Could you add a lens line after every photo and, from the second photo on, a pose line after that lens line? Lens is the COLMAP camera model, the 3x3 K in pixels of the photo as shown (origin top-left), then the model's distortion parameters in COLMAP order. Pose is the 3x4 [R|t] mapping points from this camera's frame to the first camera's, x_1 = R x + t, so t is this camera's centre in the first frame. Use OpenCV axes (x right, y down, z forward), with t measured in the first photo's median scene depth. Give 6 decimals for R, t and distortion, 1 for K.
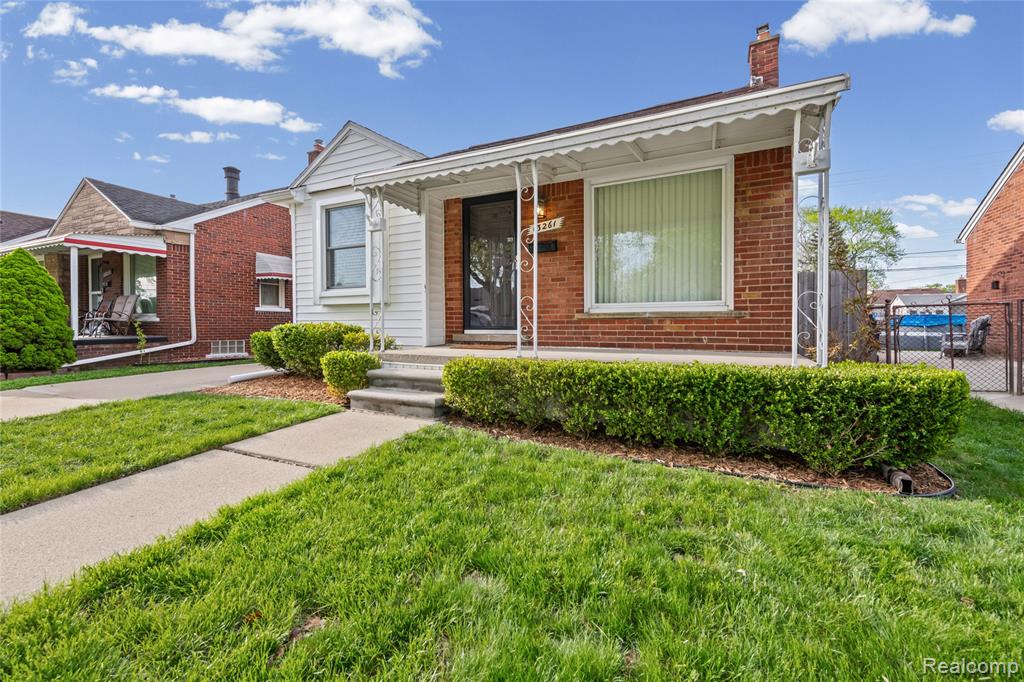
lens RADIAL K [[406.4, 0, 515.5], [0, 406.4, 333.5], [0, 0, 1]] dist [0.012073, -0.002001]
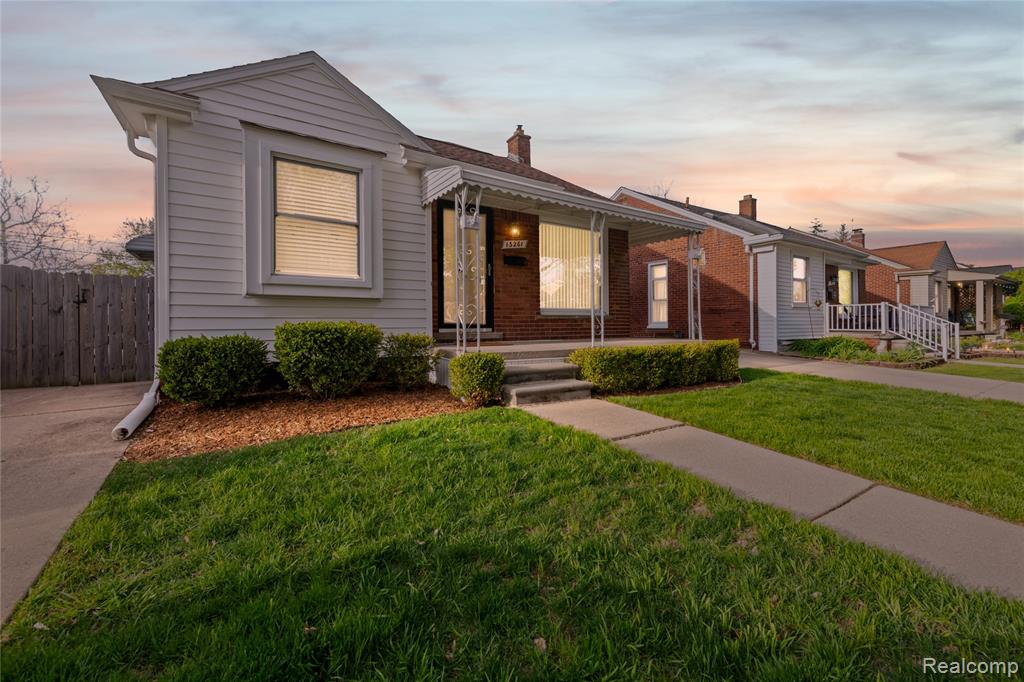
lens RADIAL K [[406.4, 0, 507.1], [0, 406.4, 323.3], [0, 0, 1]] dist [0.012073, -0.002001]
pose [[0.536621, -0.004184, 0.843813, -1.098779], [0.015211, 0.999873, -0.004716, -0.018625], [-0.843686, 0.015366, 0.536617, 0.396347]]
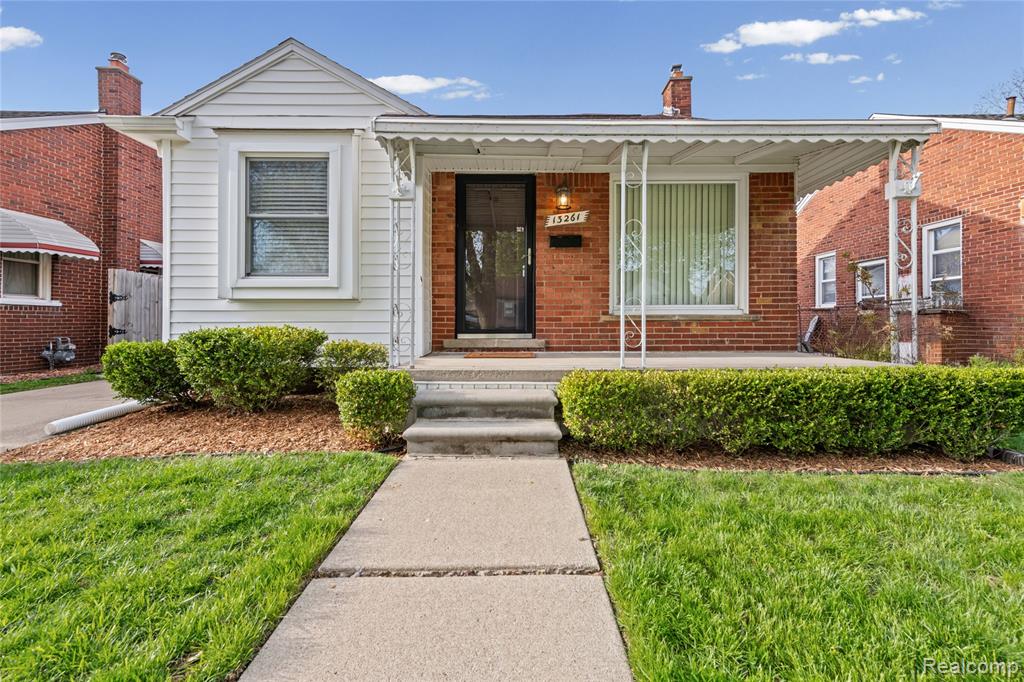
lens RADIAL K [[406.4, 0, 525.2], [0, 406.4, 324.1], [0, 0, 1]] dist [0.012073, -0.002001]
pose [[0.901417, -0.004186, 0.432932, -0.444852], [0.010913, 0.999855, -0.013056, -0.020486], [-0.432815, 0.016494, 0.901332, 0.253800]]
